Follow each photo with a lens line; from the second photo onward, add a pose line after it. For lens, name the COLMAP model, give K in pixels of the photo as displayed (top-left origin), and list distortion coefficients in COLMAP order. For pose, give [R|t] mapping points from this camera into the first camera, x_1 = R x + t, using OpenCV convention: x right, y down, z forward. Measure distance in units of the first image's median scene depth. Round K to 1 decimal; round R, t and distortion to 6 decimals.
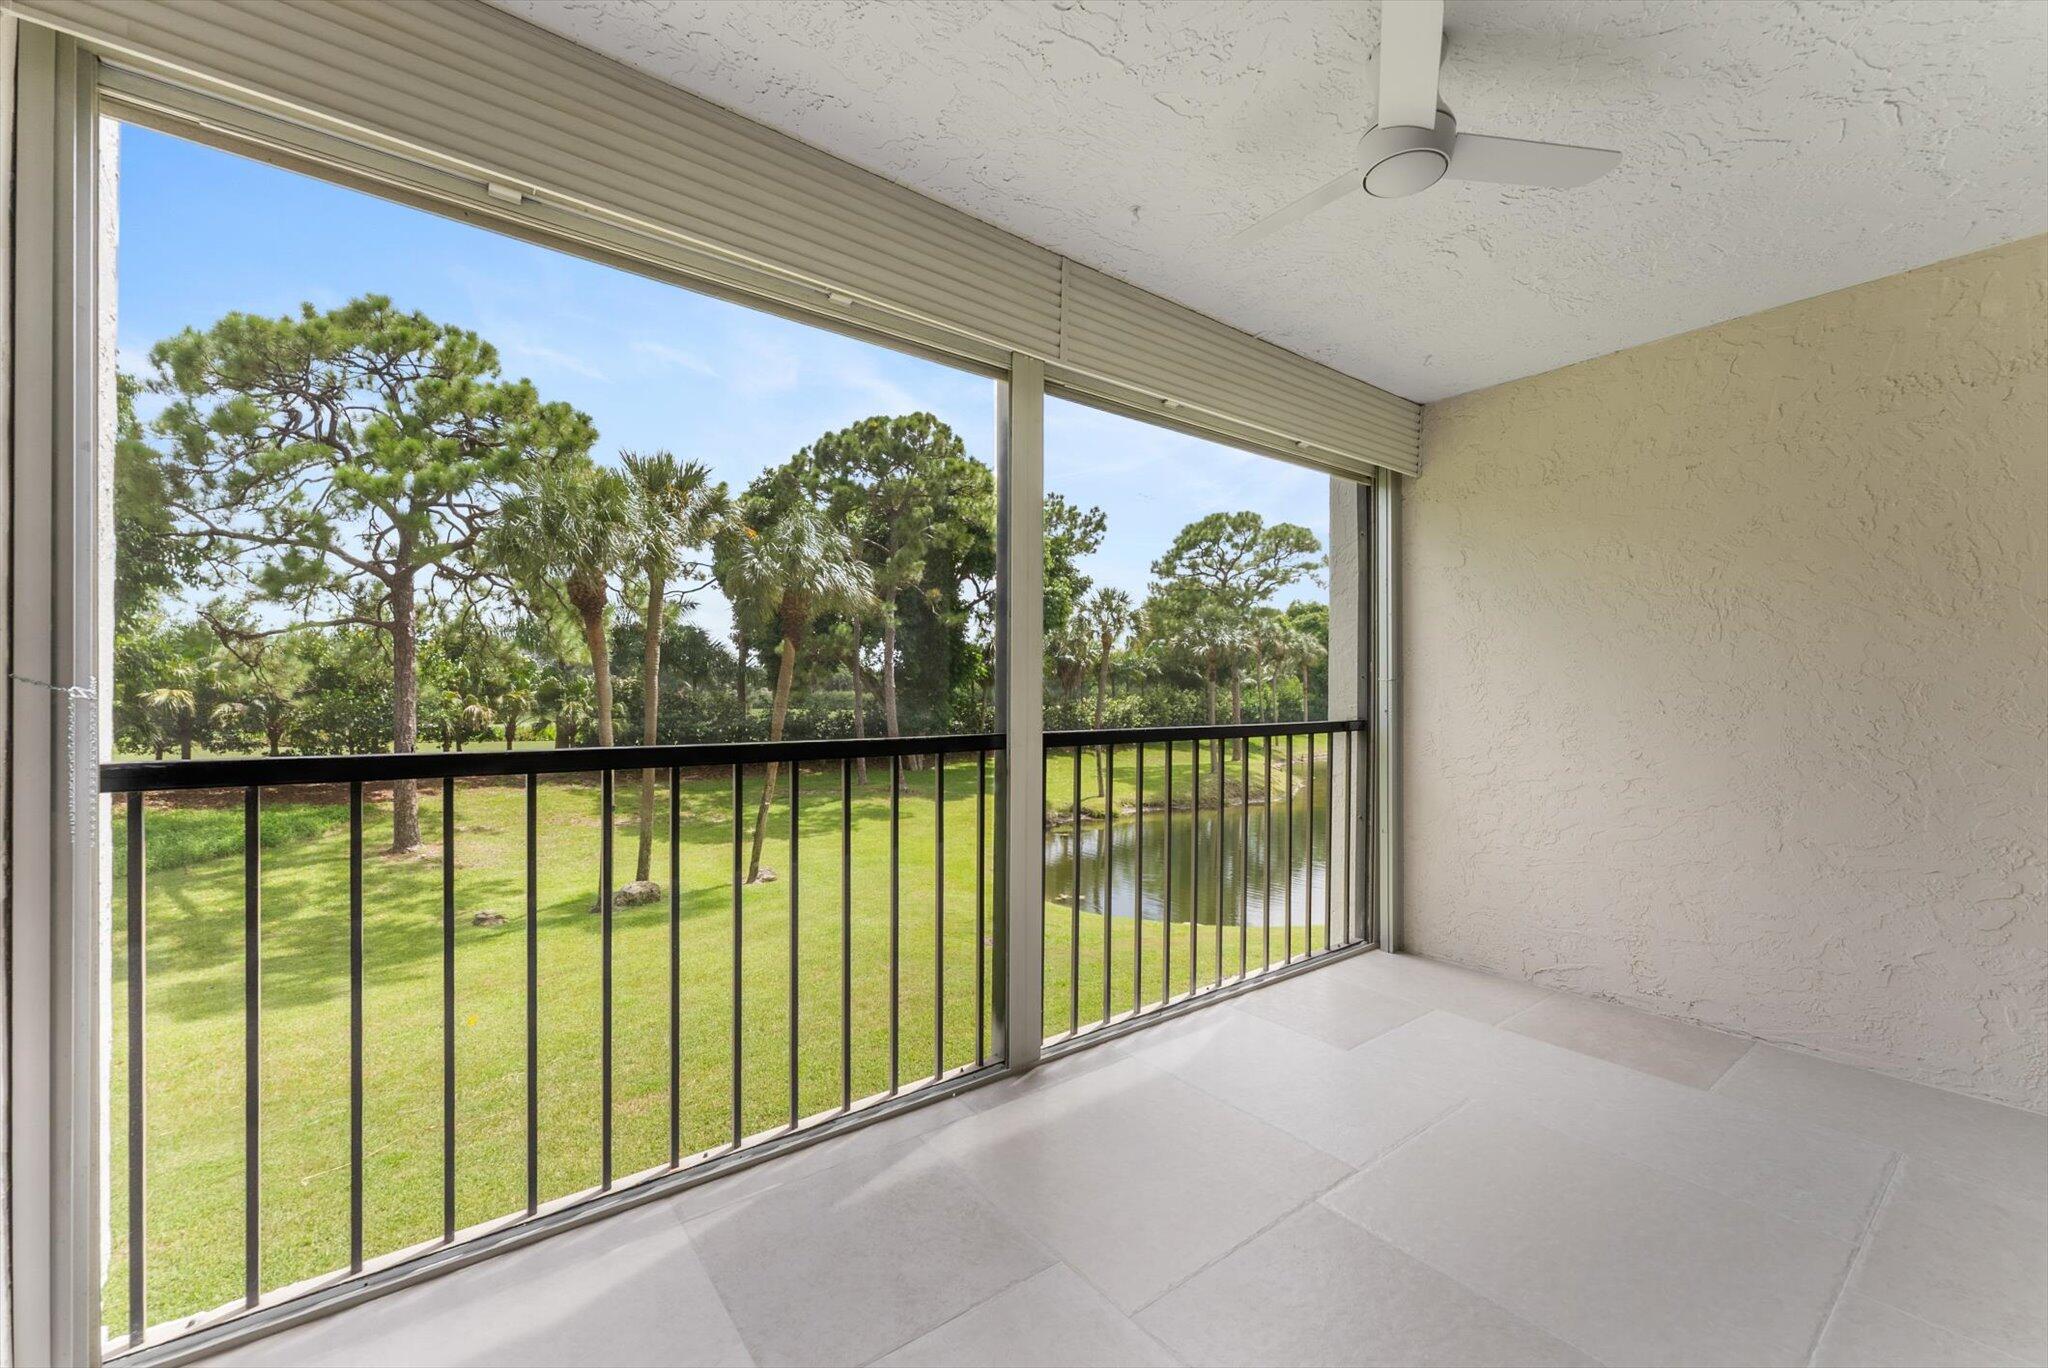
lens RADIAL K [[820.7, 0, 1022.1], [0, 820.7, 684.5], [0, 0, 1]] dist [0.000265, 0.000723]
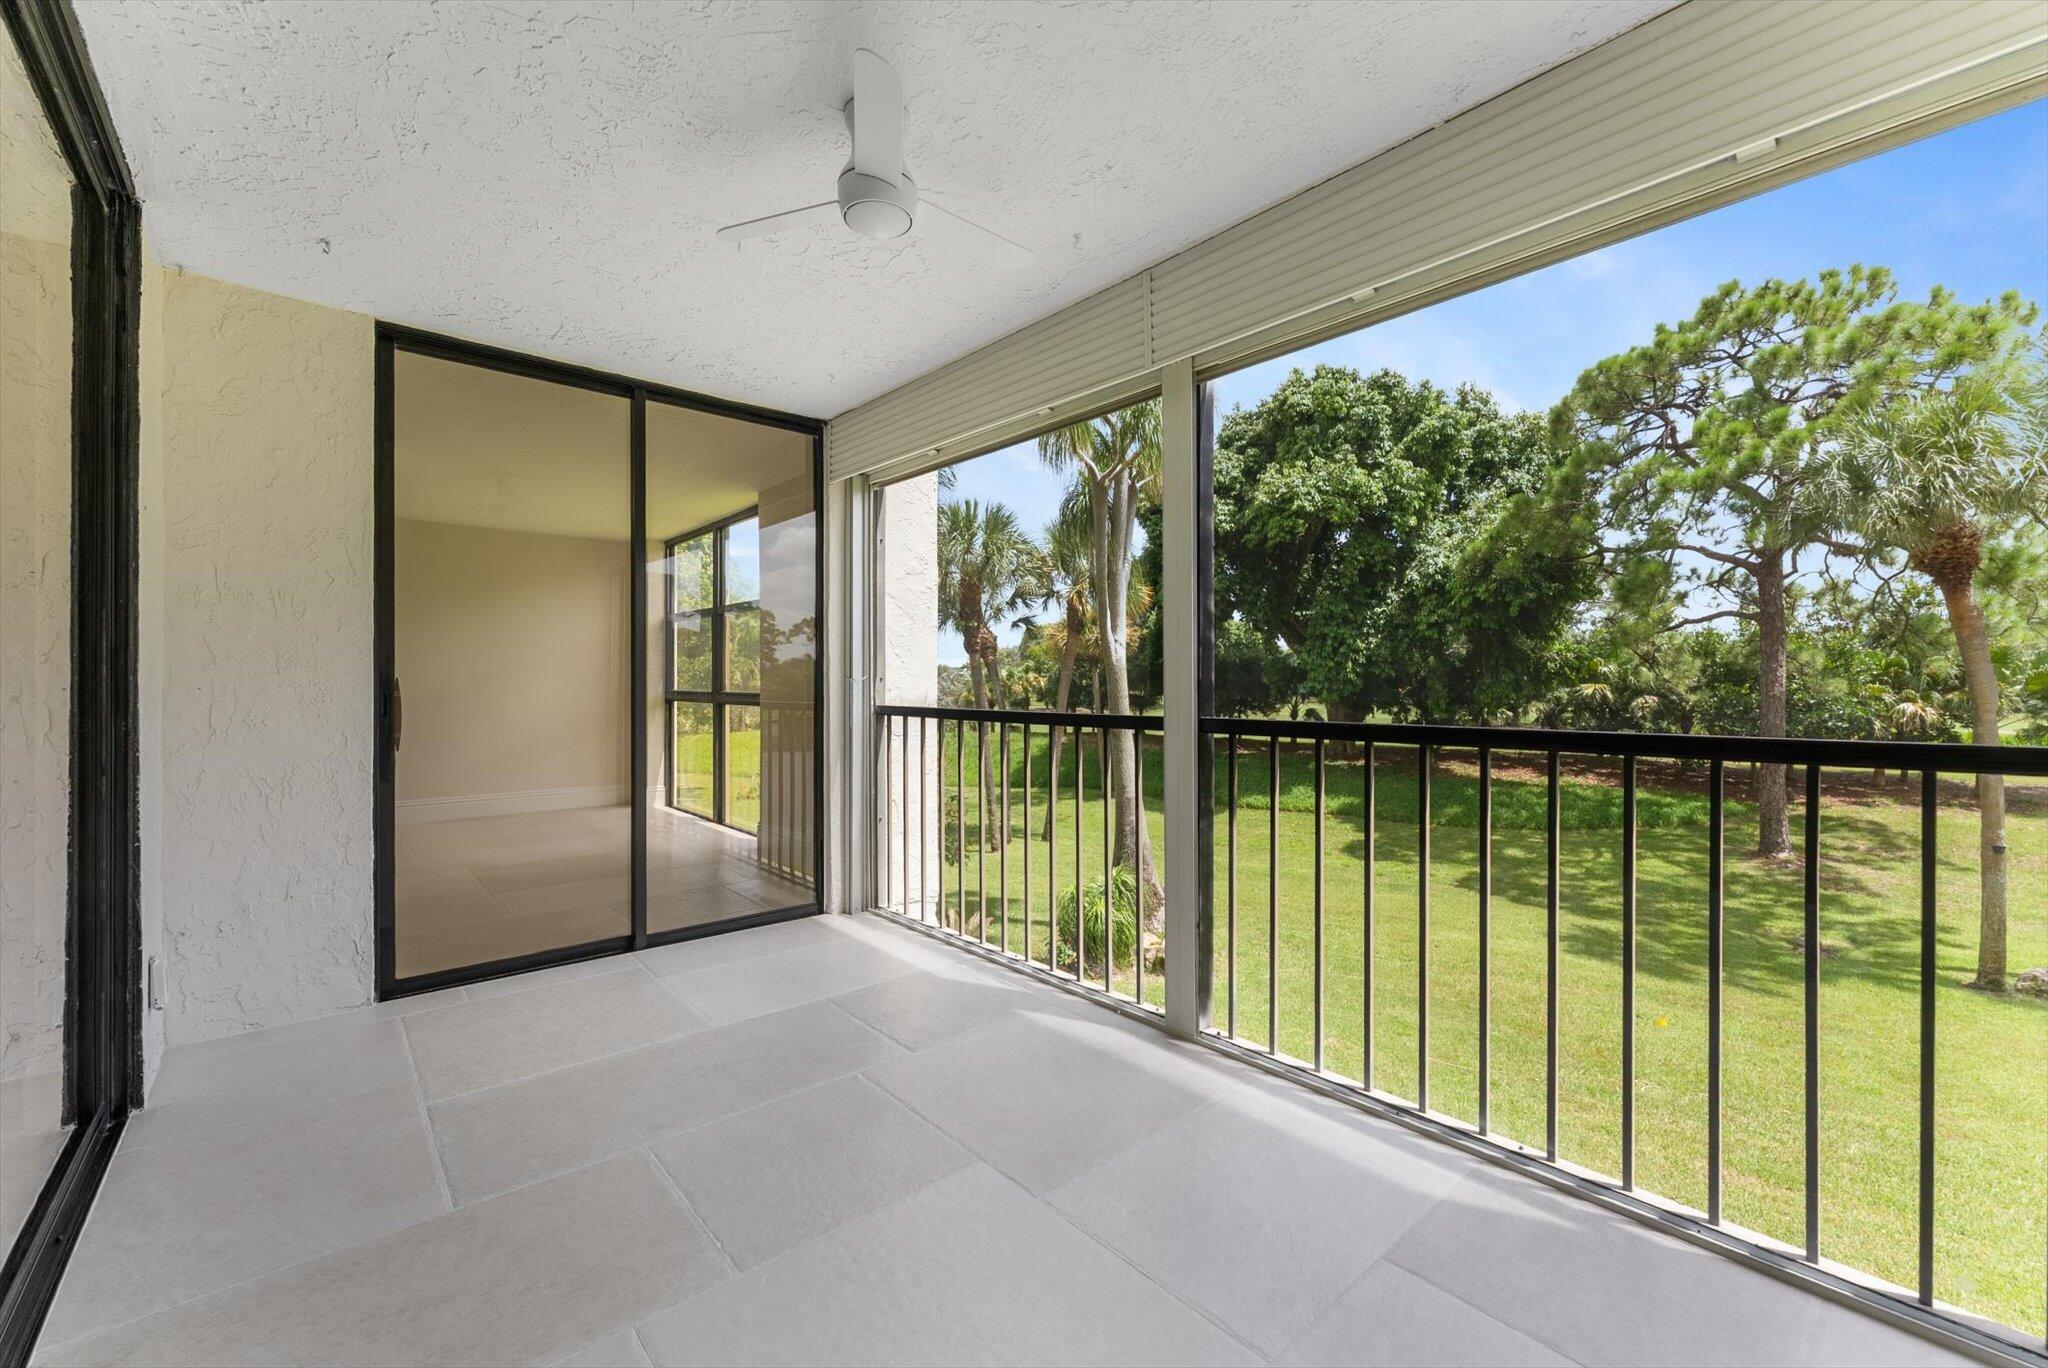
lens RADIAL K [[820.7, 0, 1027.4], [0, 820.7, 686.6], [0, 0, 1]] dist [0.000265, 0.000723]
pose [[0.072201, -0.001407, -0.997389, 0.109025], [0.010211, 0.999948, -0.000671, 0.001237], [0.997338, -0.010136, 0.072212, 0.075254]]
